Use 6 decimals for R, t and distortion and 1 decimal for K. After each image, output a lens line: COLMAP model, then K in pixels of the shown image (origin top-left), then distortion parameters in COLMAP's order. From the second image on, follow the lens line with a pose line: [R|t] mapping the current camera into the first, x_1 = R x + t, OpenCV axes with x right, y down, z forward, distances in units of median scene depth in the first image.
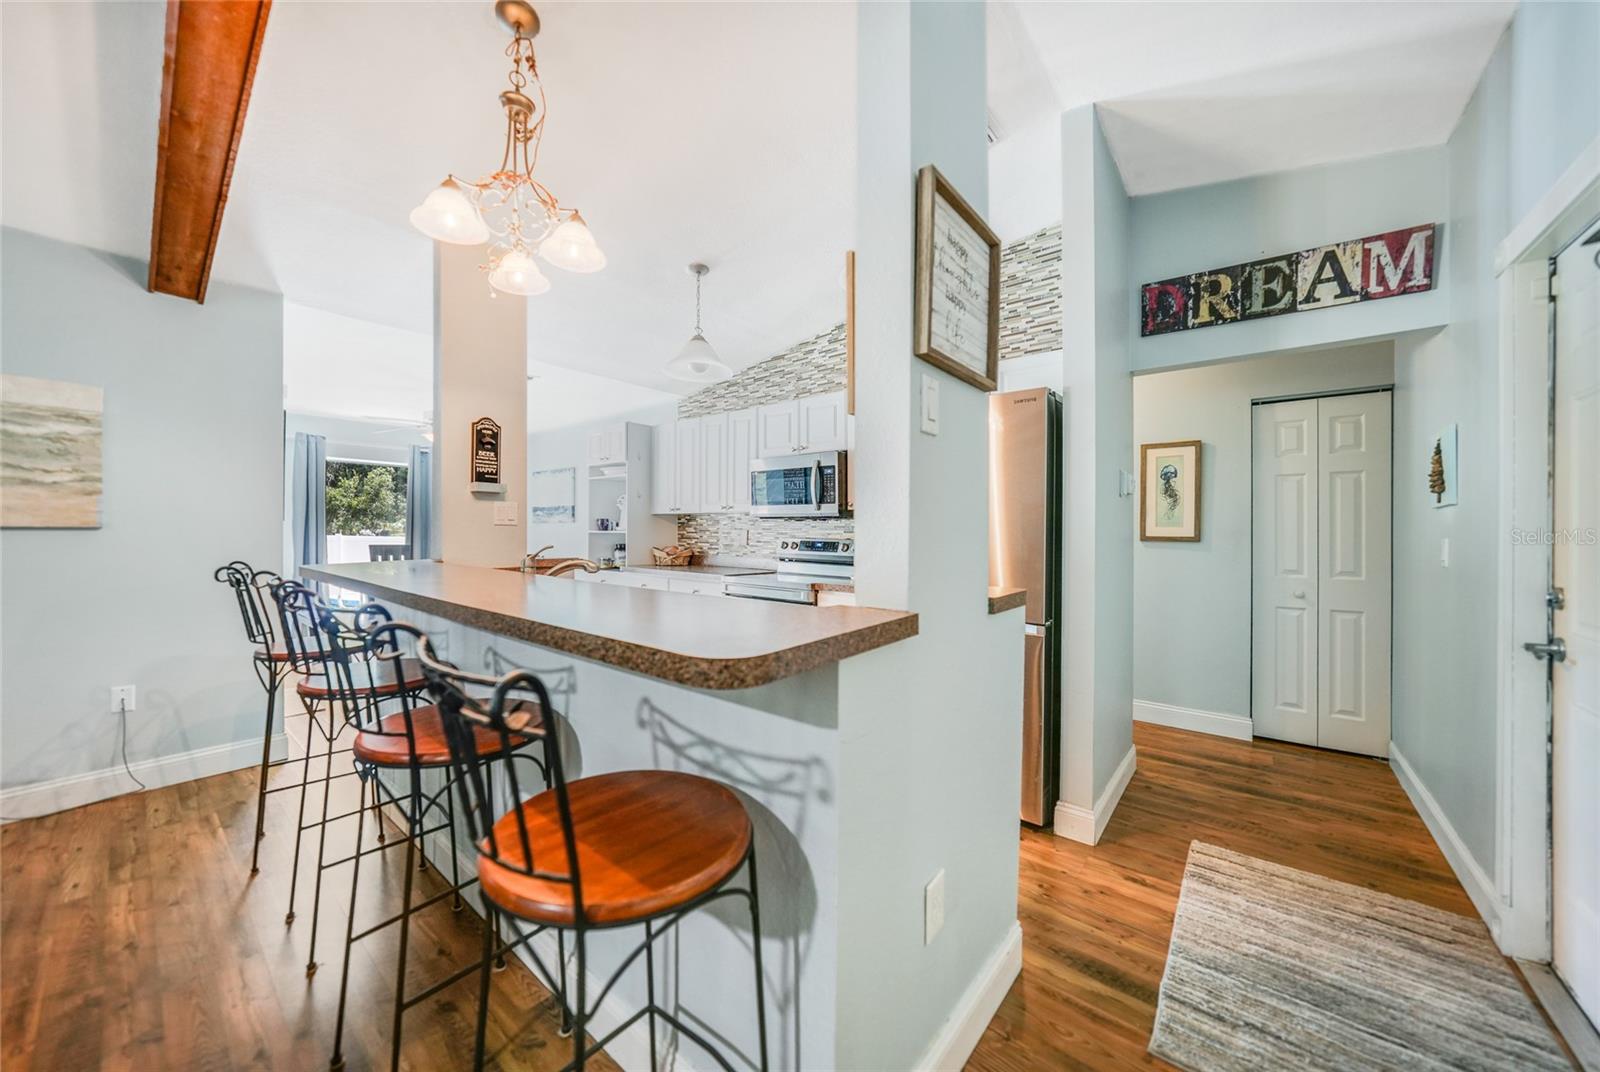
lens RADIAL K [[570.8, 0, 800.0], [0, 570.8, 536.0], [0, 0, 1]] dist [-0.031248, 0.007609]
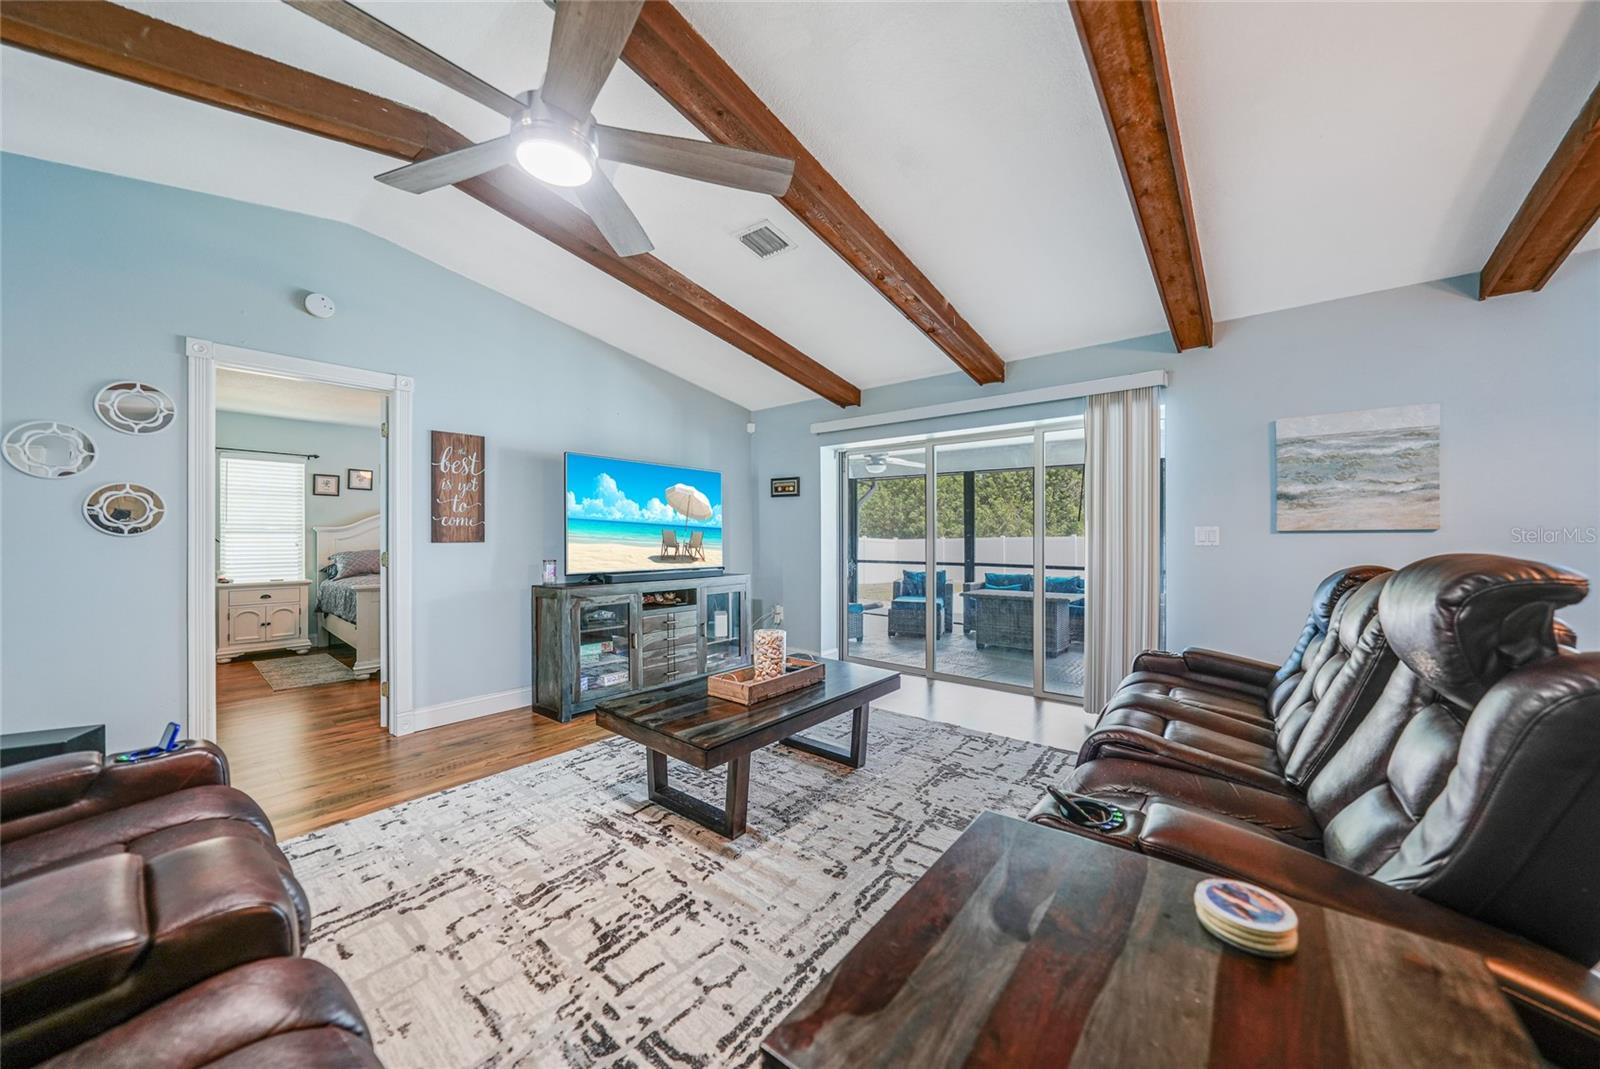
lens RADIAL K [[564.1, 0, 802.2], [0, 564.1, 535.7], [0, 0, 1]] dist [-0.025261, 0.007353]
pose [[-0.020375, -0.003562, -0.999786, -0.083321], [-0.001875, 0.999992, -0.003524, 0.001785], [0.999791, 0.001803, -0.020381, -0.155990]]
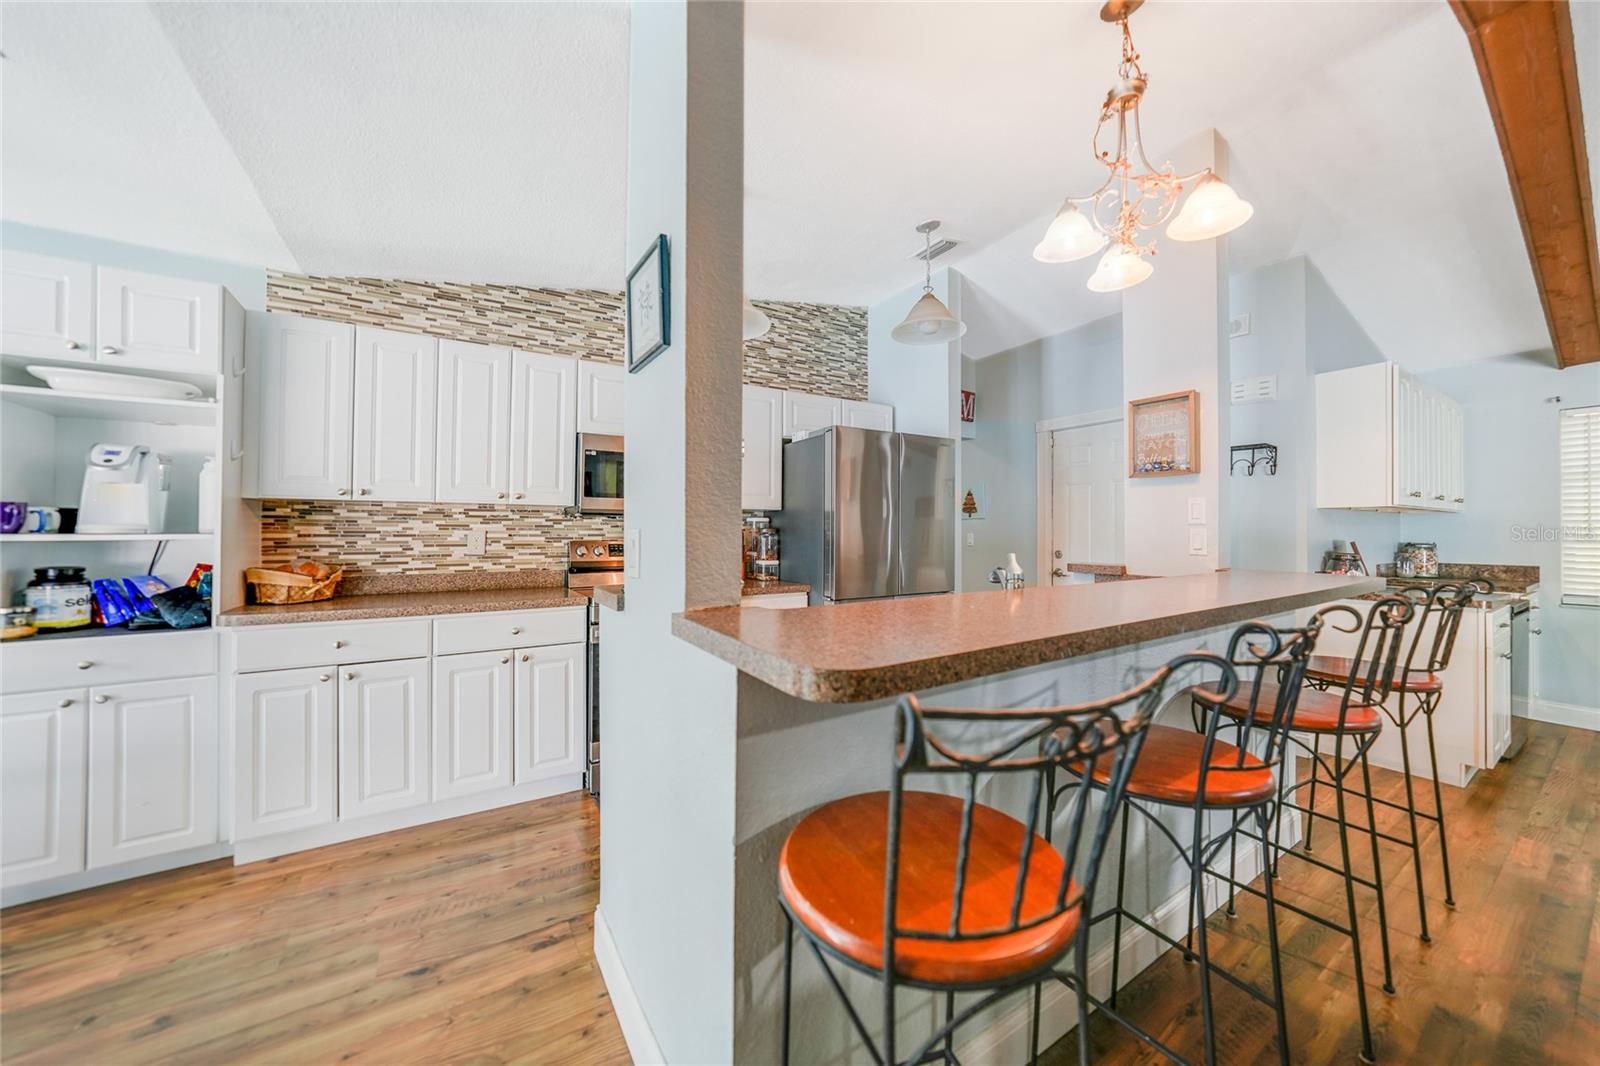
lens RADIAL K [[550.0, 0, 782.4], [0, 550.0, 521.9], [0, 0, 1]] dist [-0.030056, 0.006723]
pose [[0.330675, 0.008154, 0.943710, -0.672951], [0.006779, 0.999916, -0.011015, -0.013353], [-0.943720, 0.010040, 0.330592, 0.562234]]
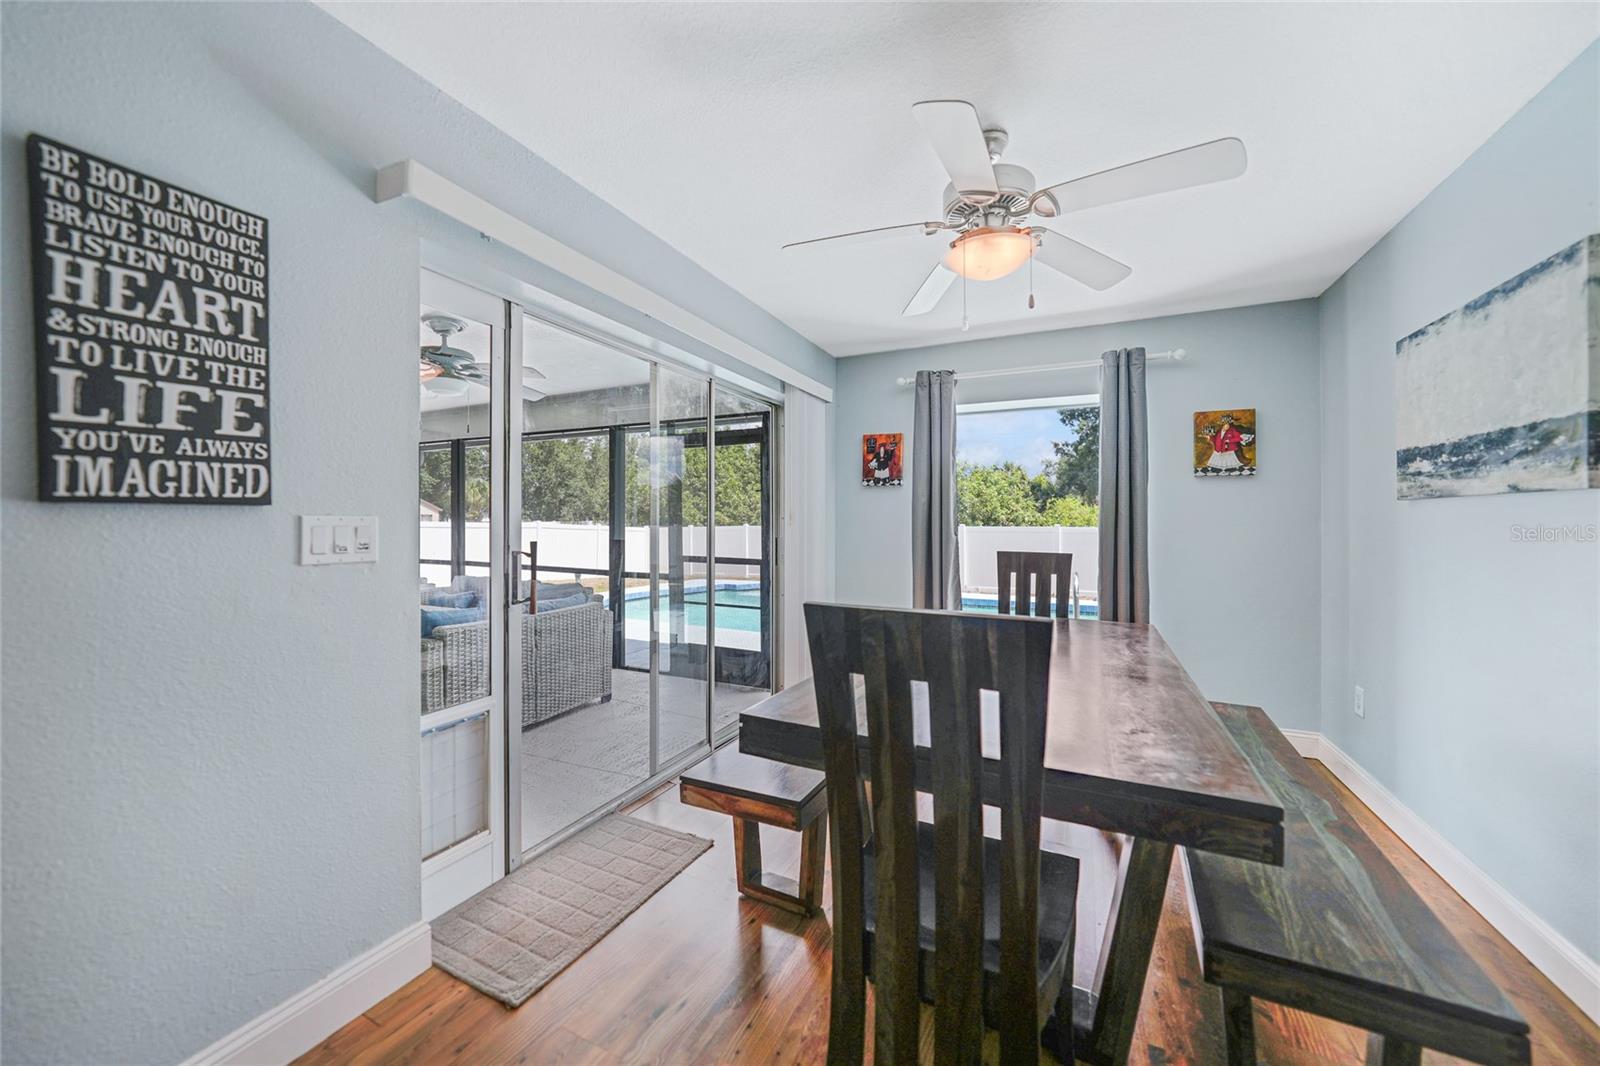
lens RADIAL K [[560.6, 0, 802.4], [0, 560.6, 536.5], [0, 0, 1]] dist [-0.029572, -0.000029]
pose [[0.219126, 0.021510, -0.975459, -0.437497], [-0.006117, 0.999768, 0.020672, -0.011916], [0.975677, 0.001437, 0.219207, 1.073164]]
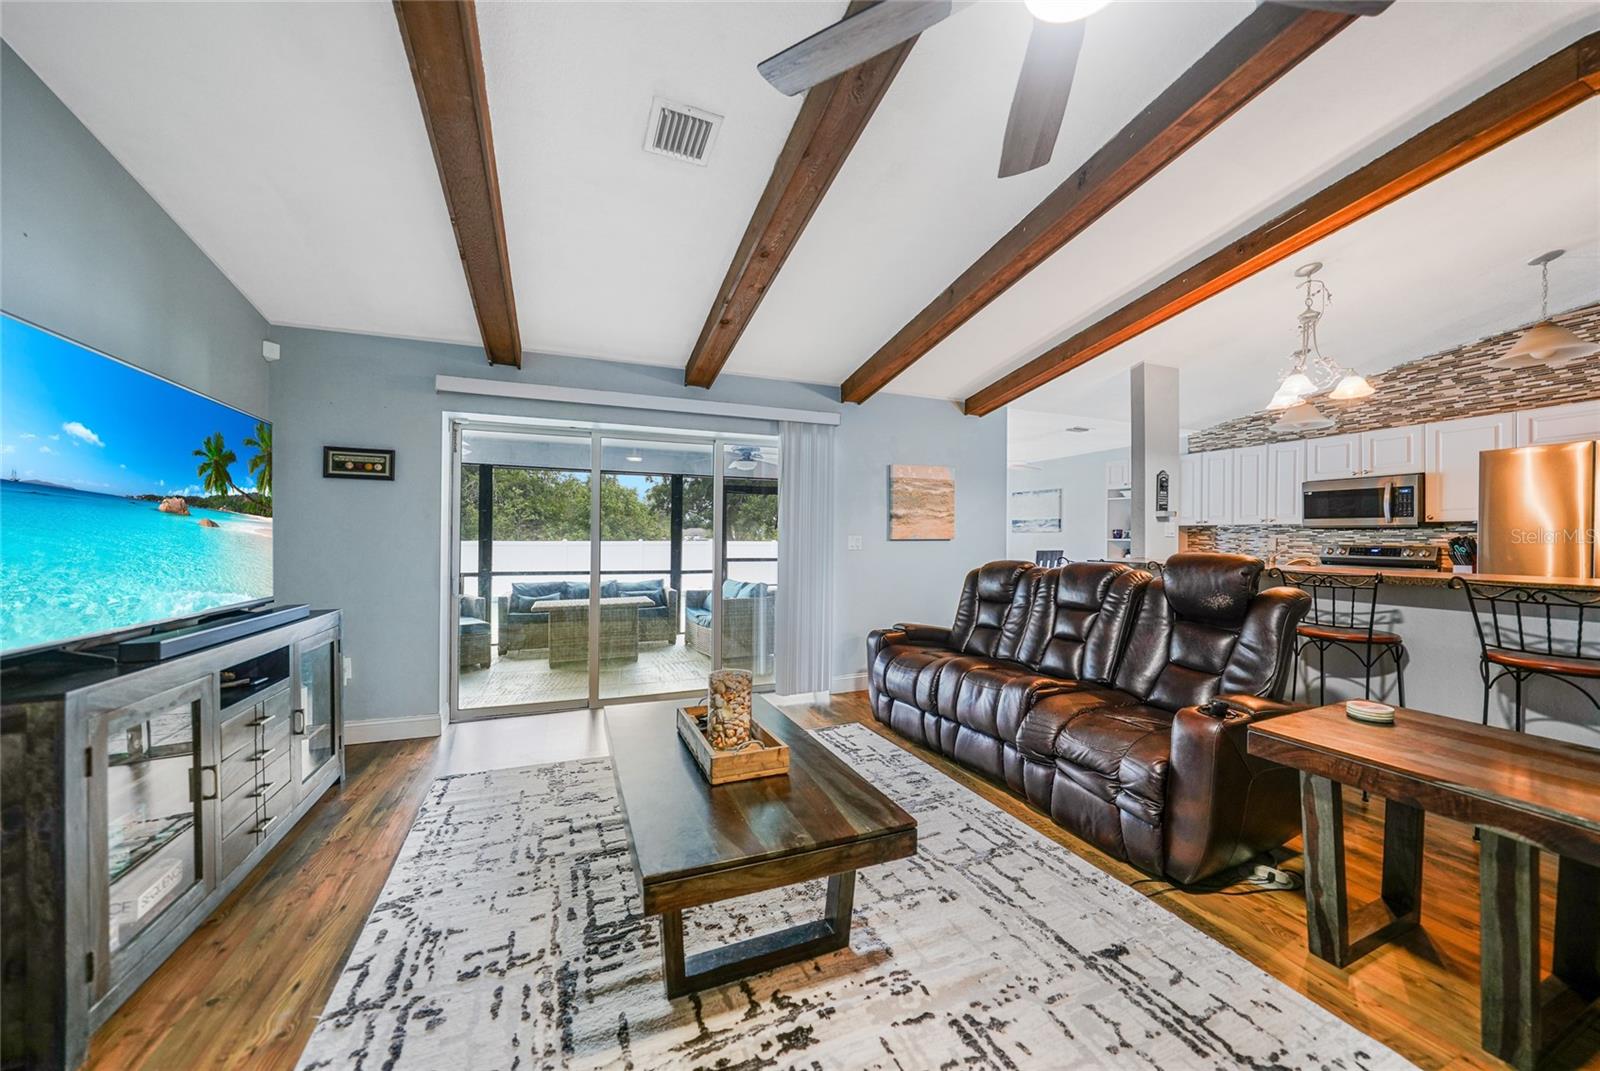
lens RADIAL K [[566.6, 0, 793.2], [0, 566.6, 532.6], [0, 0, 1]] dist [-0.031264, 0.007704]
pose [[0.868513, -0.008215, -0.495599, -0.476173], [-0.000172, 0.999858, -0.016875, -0.002463], [0.495667, 0.014742, 0.868387, -0.642022]]
